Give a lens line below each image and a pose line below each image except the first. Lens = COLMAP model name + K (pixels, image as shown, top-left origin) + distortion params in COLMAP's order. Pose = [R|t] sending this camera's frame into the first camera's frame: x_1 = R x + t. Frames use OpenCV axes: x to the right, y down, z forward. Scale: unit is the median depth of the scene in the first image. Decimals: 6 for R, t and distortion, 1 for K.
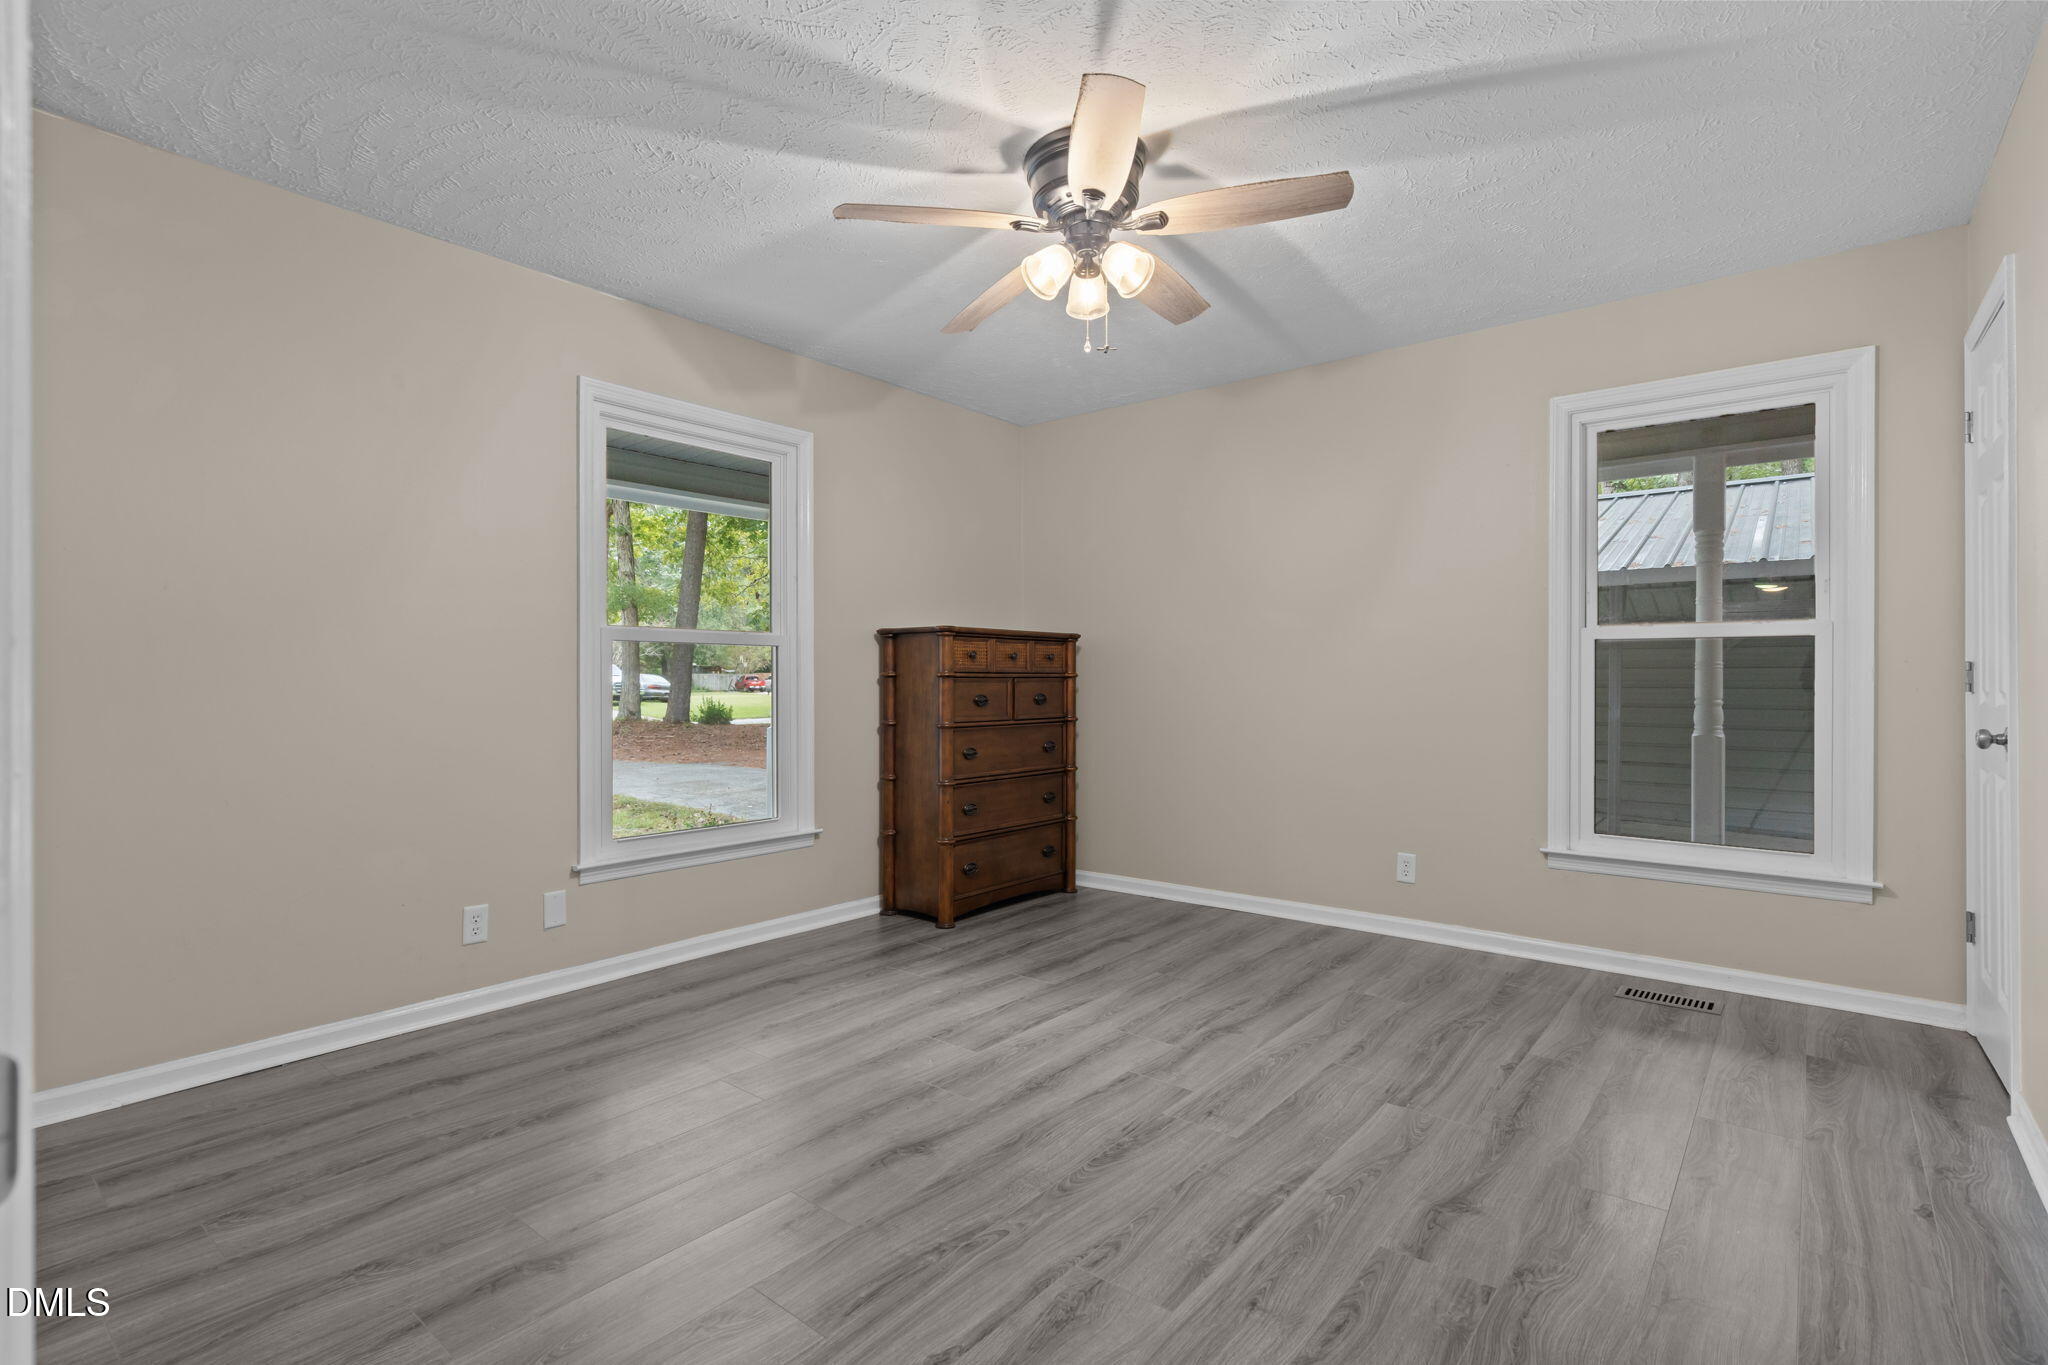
lens RADIAL K [[946.6, 0, 1026.7], [0, 946.6, 685.7], [0, 0, 1]] dist [-0.002927, 0.000174]
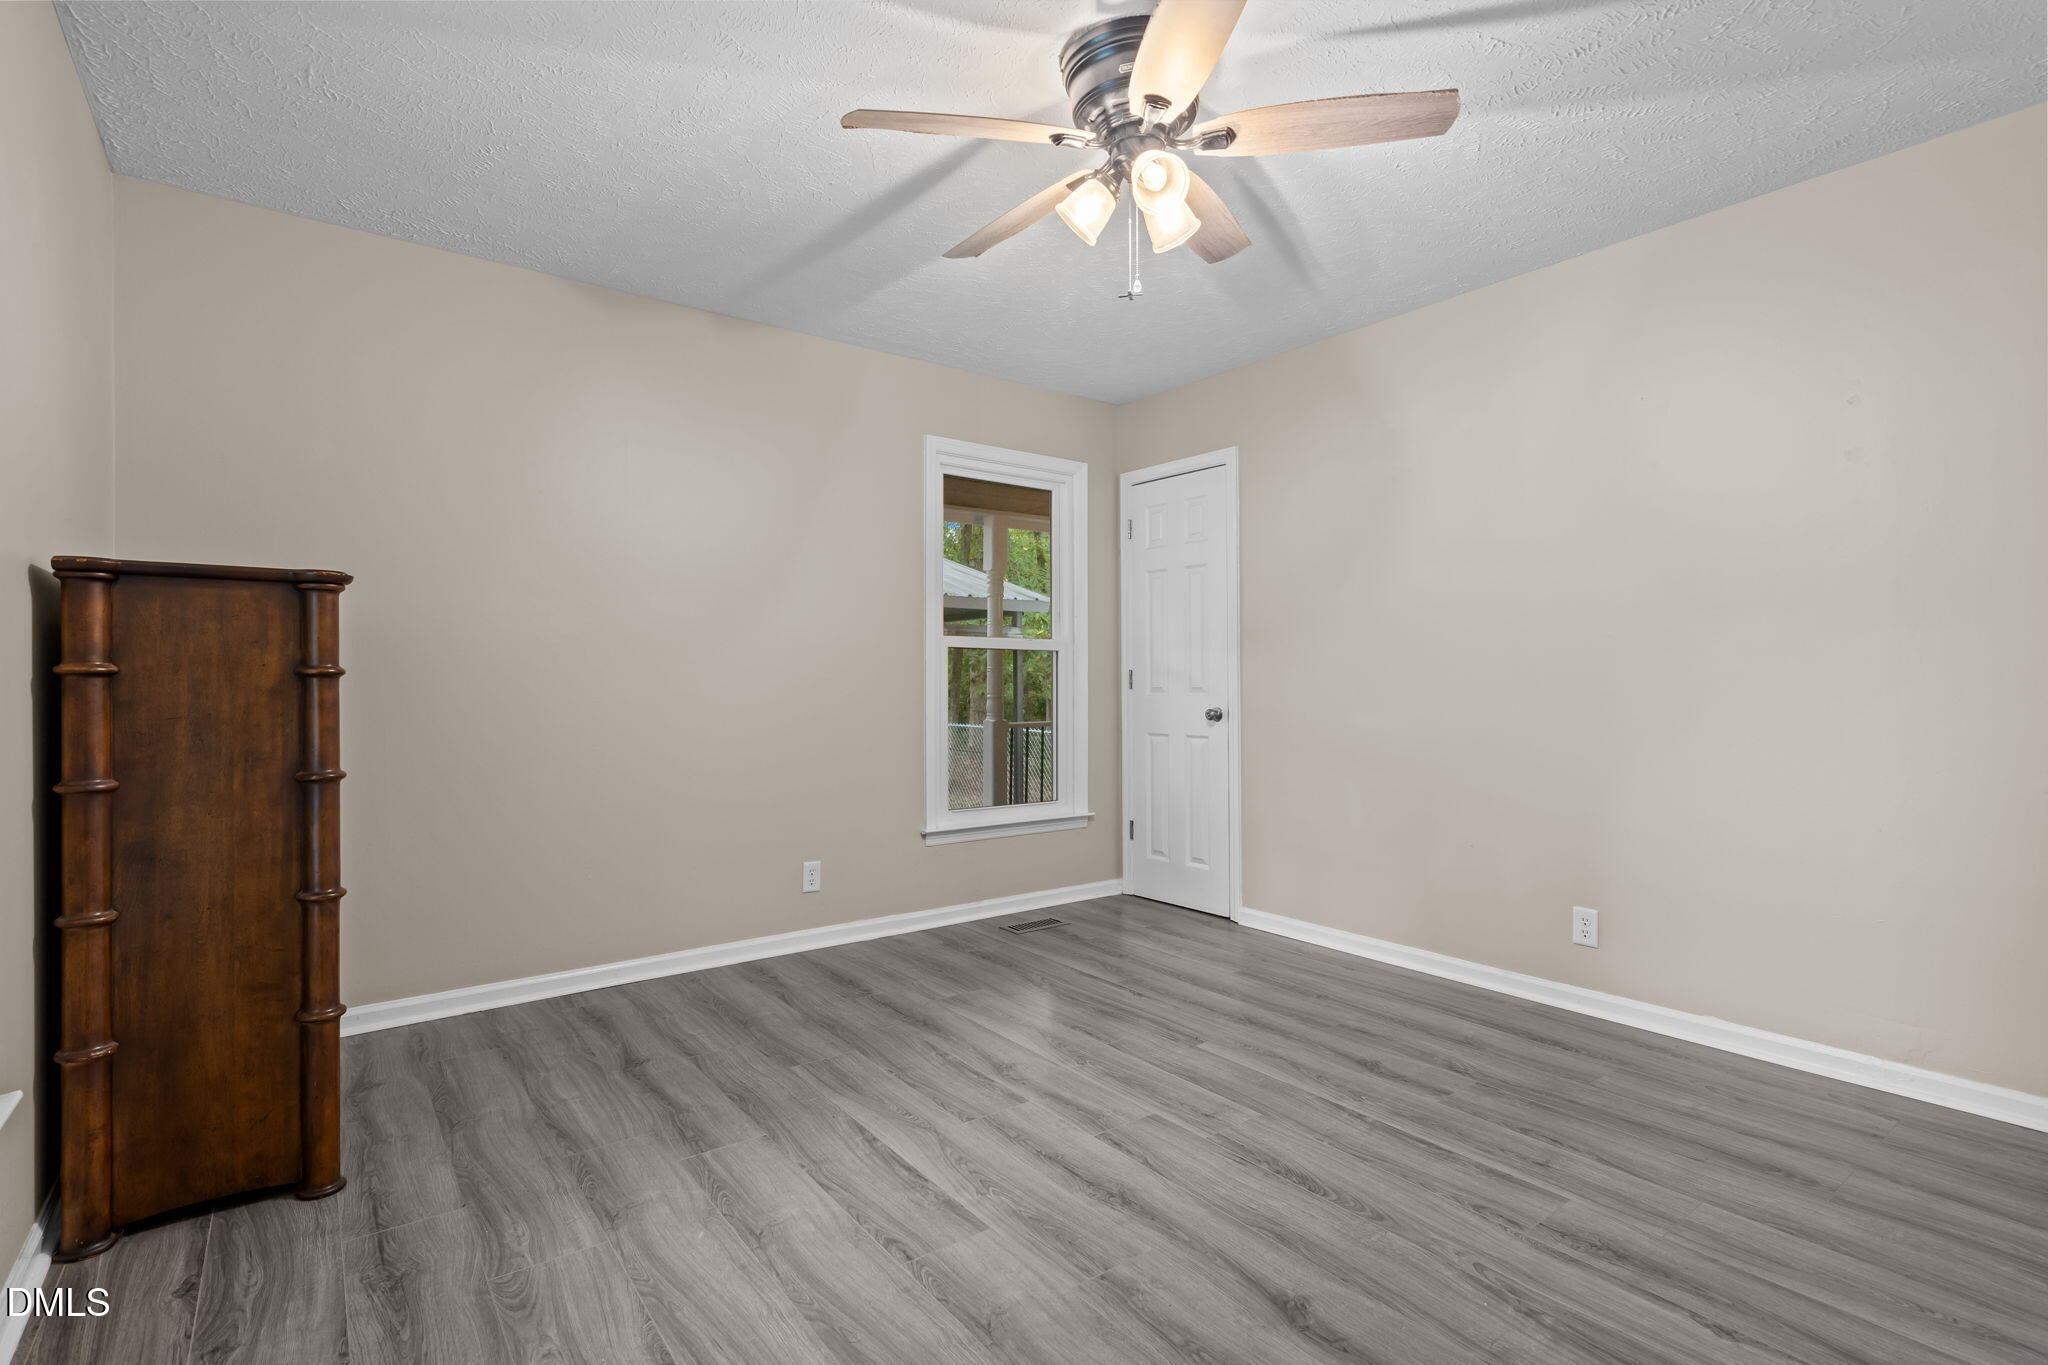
lens RADIAL K [[946.6, 0, 1025.7], [0, 946.6, 676.2], [0, 0, 1]] dist [-0.002927, 0.000174]
pose [[0.257529, 0.005562, 0.966255, -0.620822], [0.007960, 0.999937, -0.007877, -0.003109], [-0.966238, 0.009719, 0.257468, 0.700350]]
